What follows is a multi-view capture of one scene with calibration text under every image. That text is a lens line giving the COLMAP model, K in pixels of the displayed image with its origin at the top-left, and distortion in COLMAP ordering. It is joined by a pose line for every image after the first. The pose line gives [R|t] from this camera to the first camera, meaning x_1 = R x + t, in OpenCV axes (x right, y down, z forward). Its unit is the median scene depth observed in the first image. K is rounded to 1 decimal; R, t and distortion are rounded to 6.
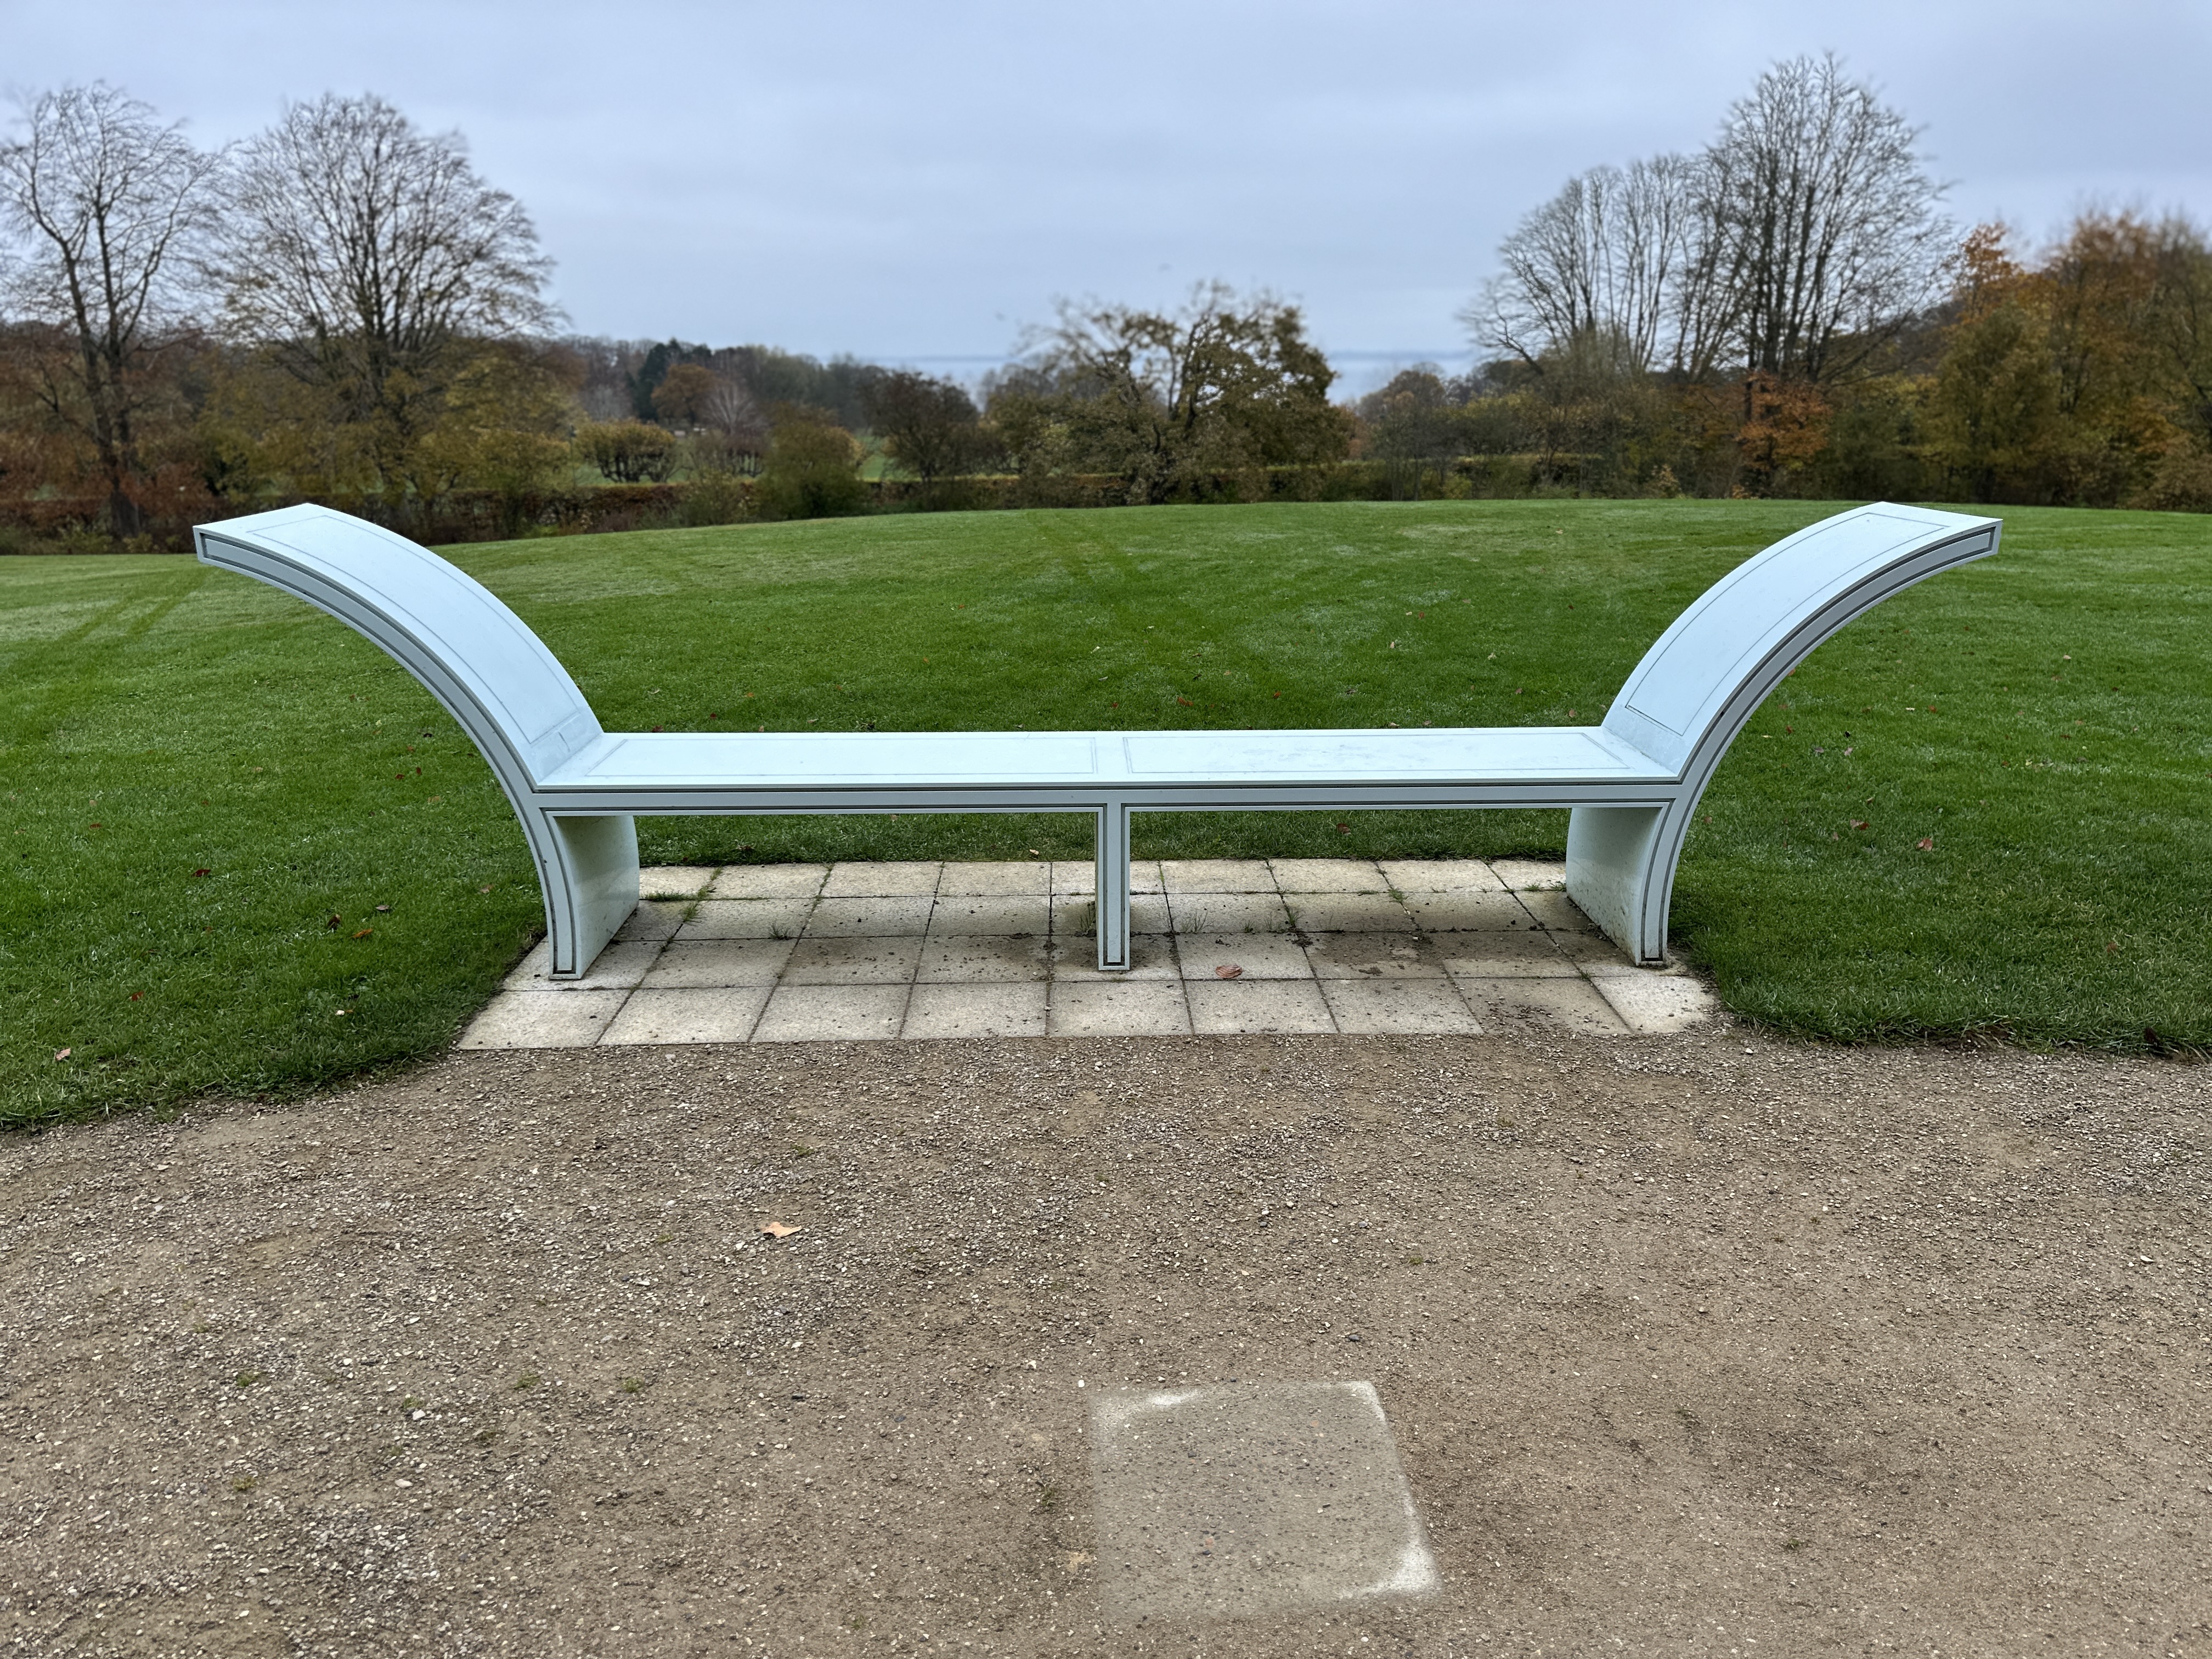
lens RADIAL K [[1550.0, 0, 1107.6], [0, 1550.0, 833.9], [0, 0, 1]] dist [-0.050984, -0.001258]
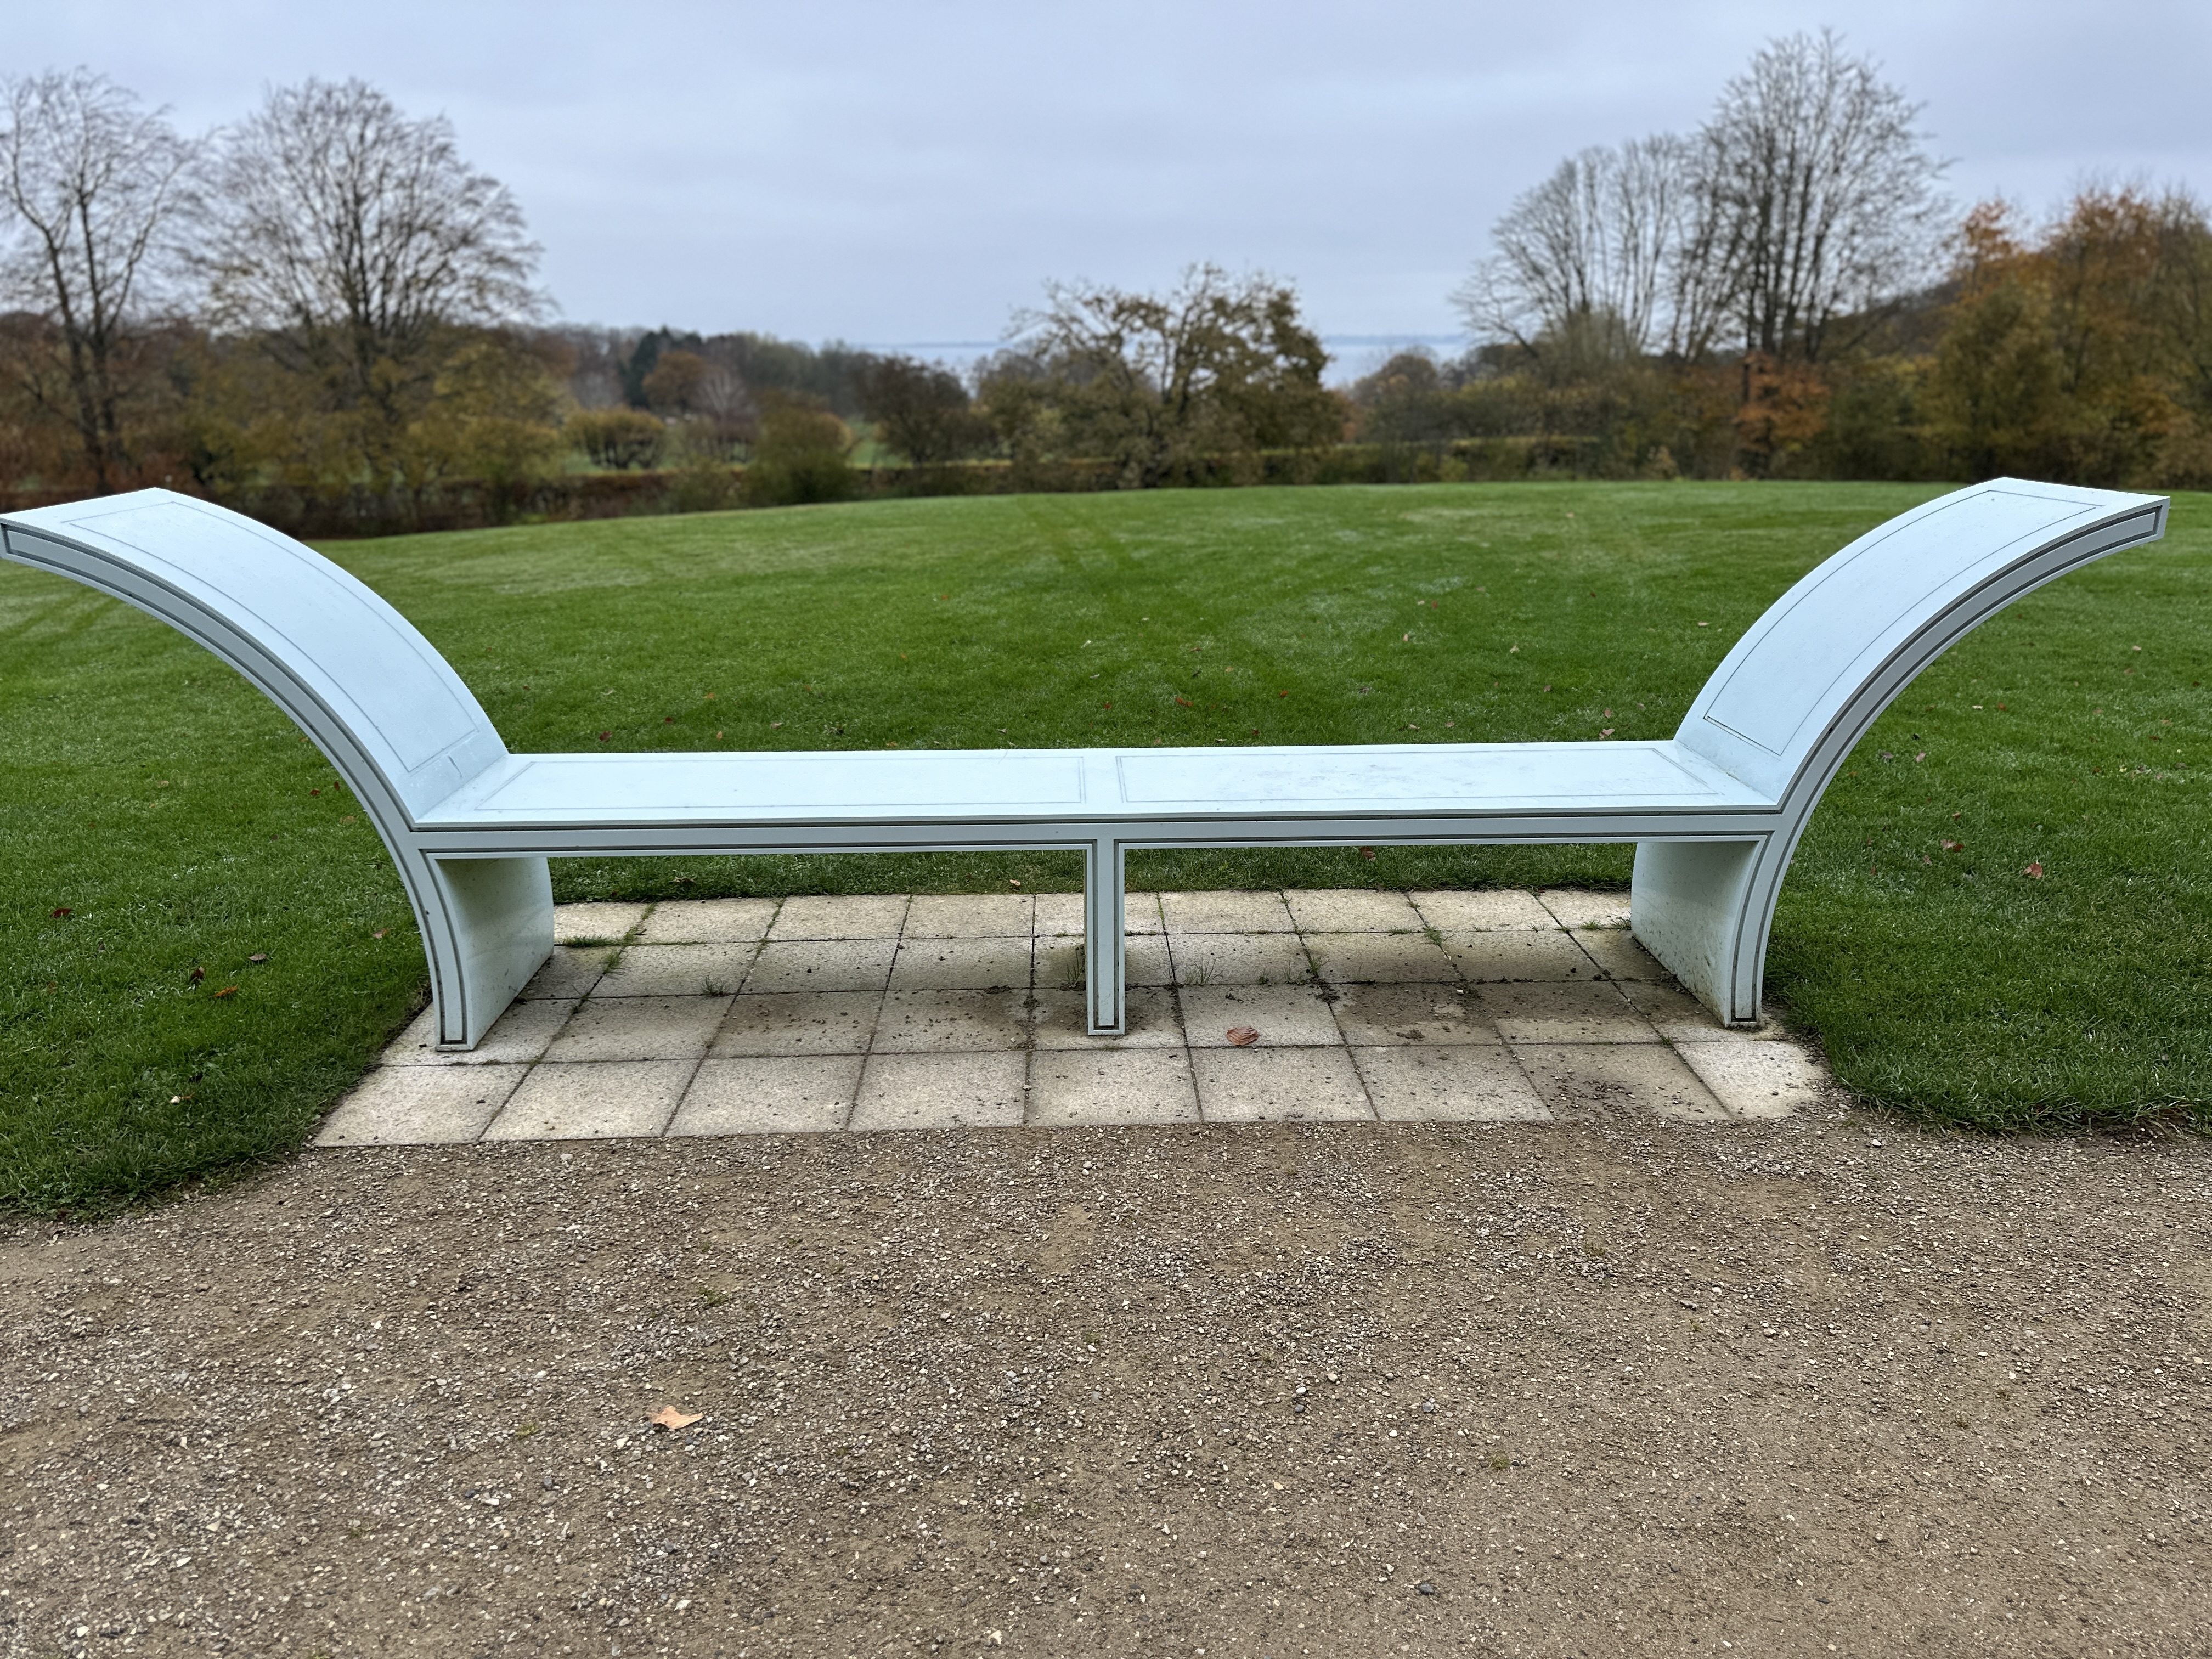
lens RADIAL K [[1550.0, 0, 1099.7], [0, 1550.0, 825.3], [0, 0, 1]] dist [-0.050984, -0.001258]
pose [[0.999989, -0.004445, -0.001431, 0.002008], [0.004450, 0.999984, 0.003527, -0.026192], [0.001415, -0.003533, 0.999993, 0.139630]]
